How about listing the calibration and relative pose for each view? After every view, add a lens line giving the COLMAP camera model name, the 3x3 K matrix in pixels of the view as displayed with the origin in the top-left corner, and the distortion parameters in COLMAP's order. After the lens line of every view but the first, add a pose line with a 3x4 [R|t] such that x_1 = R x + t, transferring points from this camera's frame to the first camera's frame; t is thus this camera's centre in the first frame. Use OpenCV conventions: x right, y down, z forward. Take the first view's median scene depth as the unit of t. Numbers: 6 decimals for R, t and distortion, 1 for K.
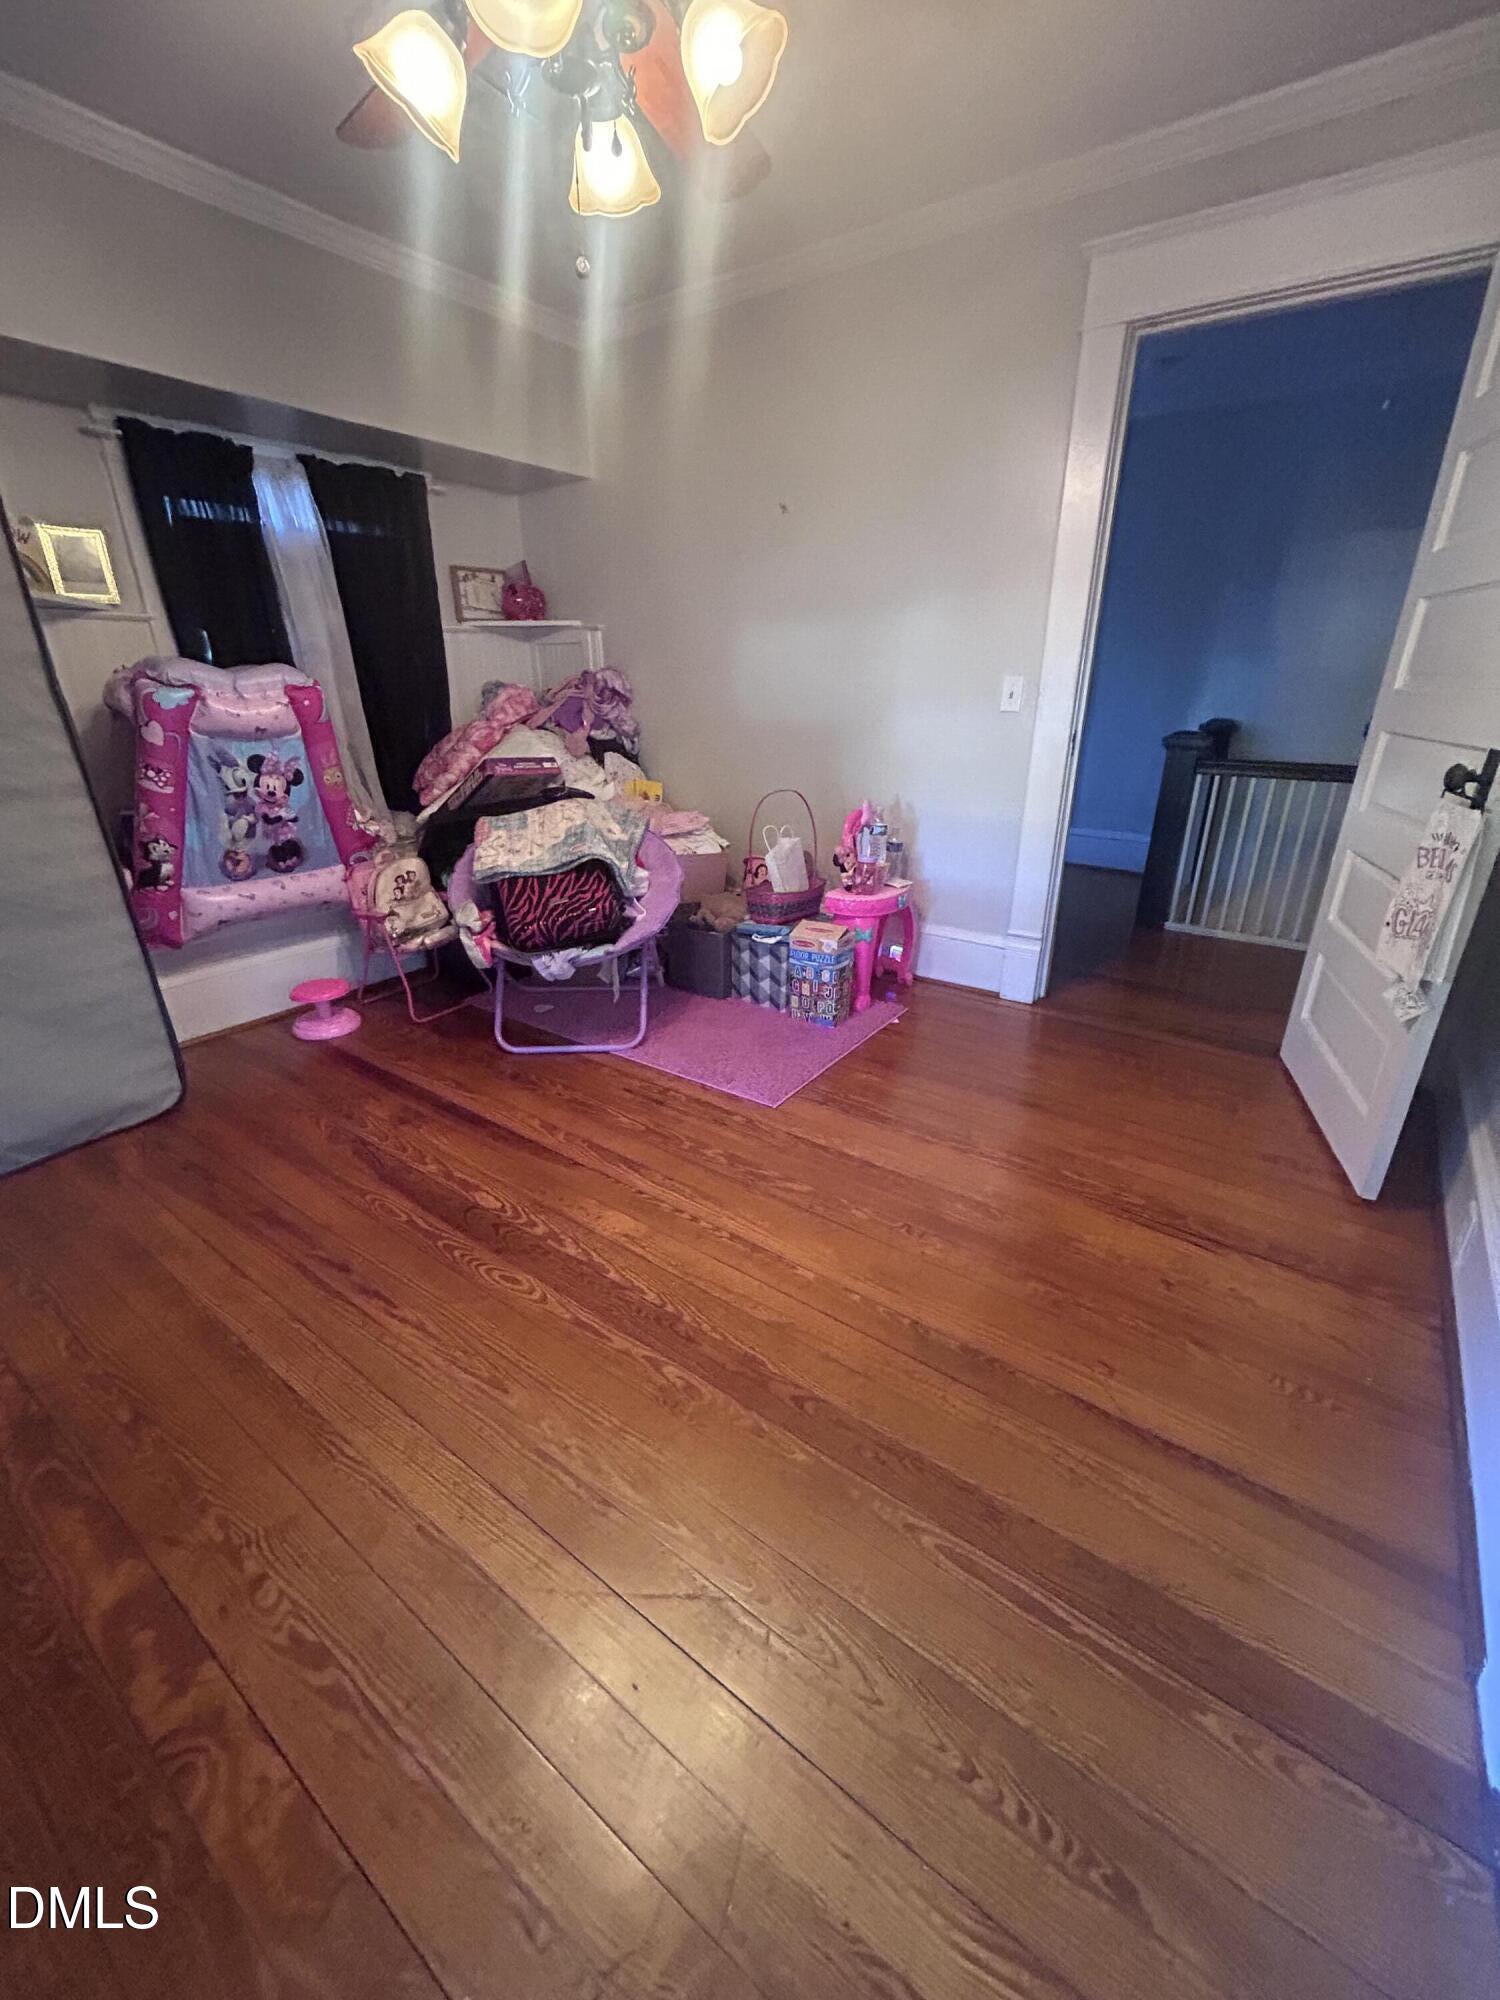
lens RADIAL K [[812.6, 0, 751.2], [0, 812.6, 1003.0], [0, 0, 1]] dist [-0.003227, -0.000384]
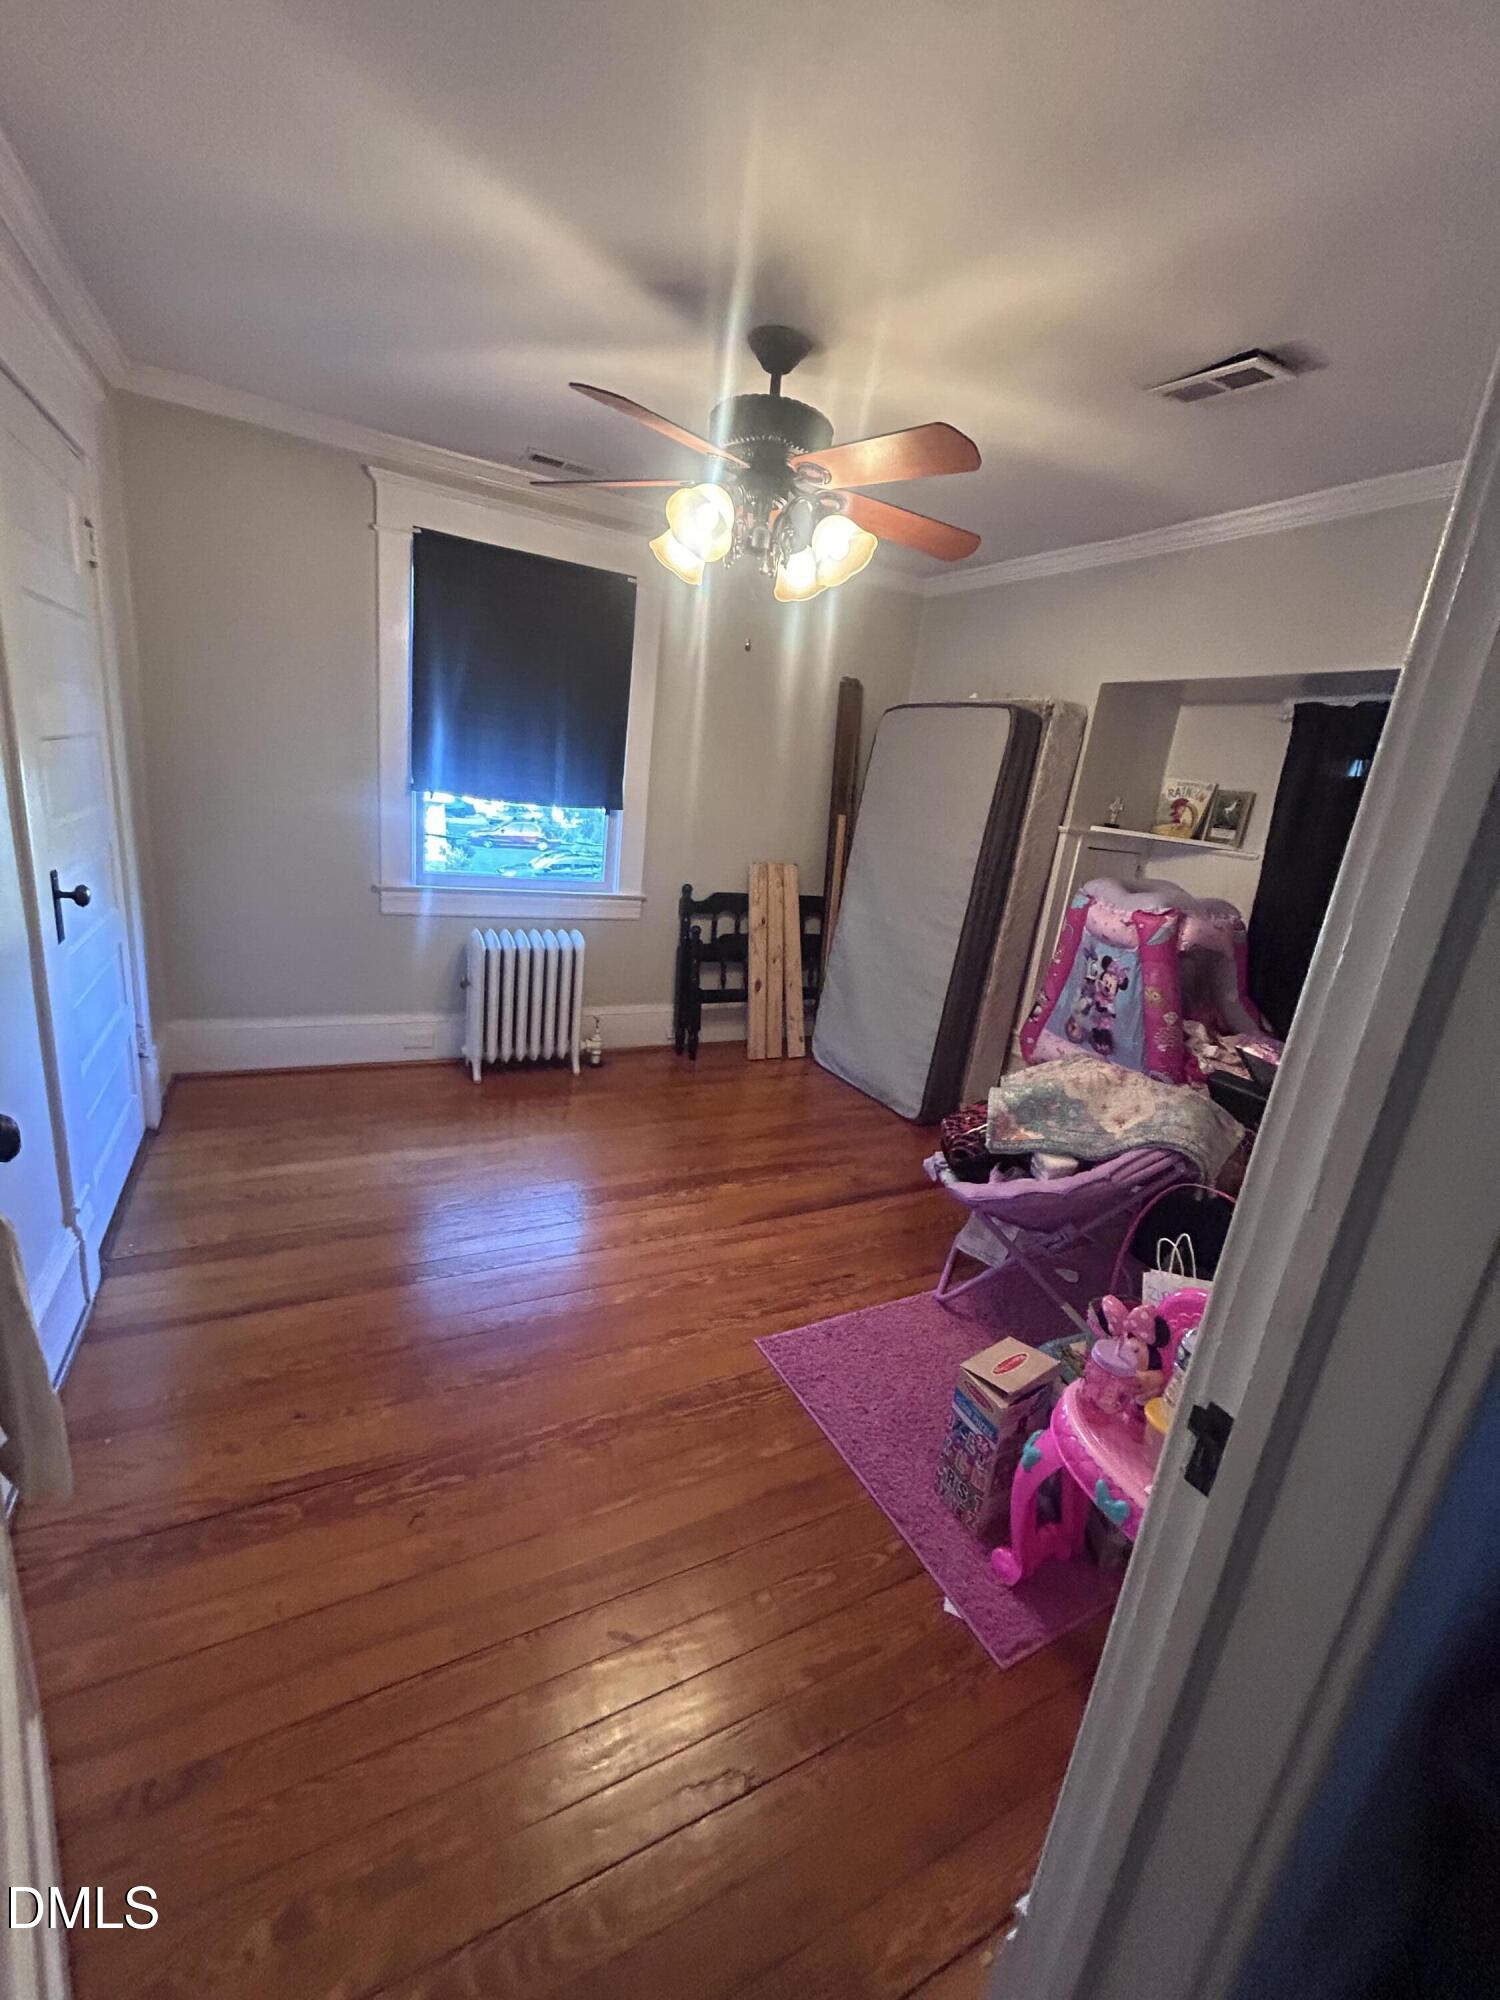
lens RADIAL K [[812.6, 0, 747.8], [0, 812.6, 1001.6], [0, 0, 1]] dist [-0.003227, -0.000384]
pose [[-0.444242, 0.200631, -0.873153, 0.695140], [-0.437789, 0.801705, 0.406952, -0.505579], [0.781658, 0.563042, -0.268317, 0.935201]]
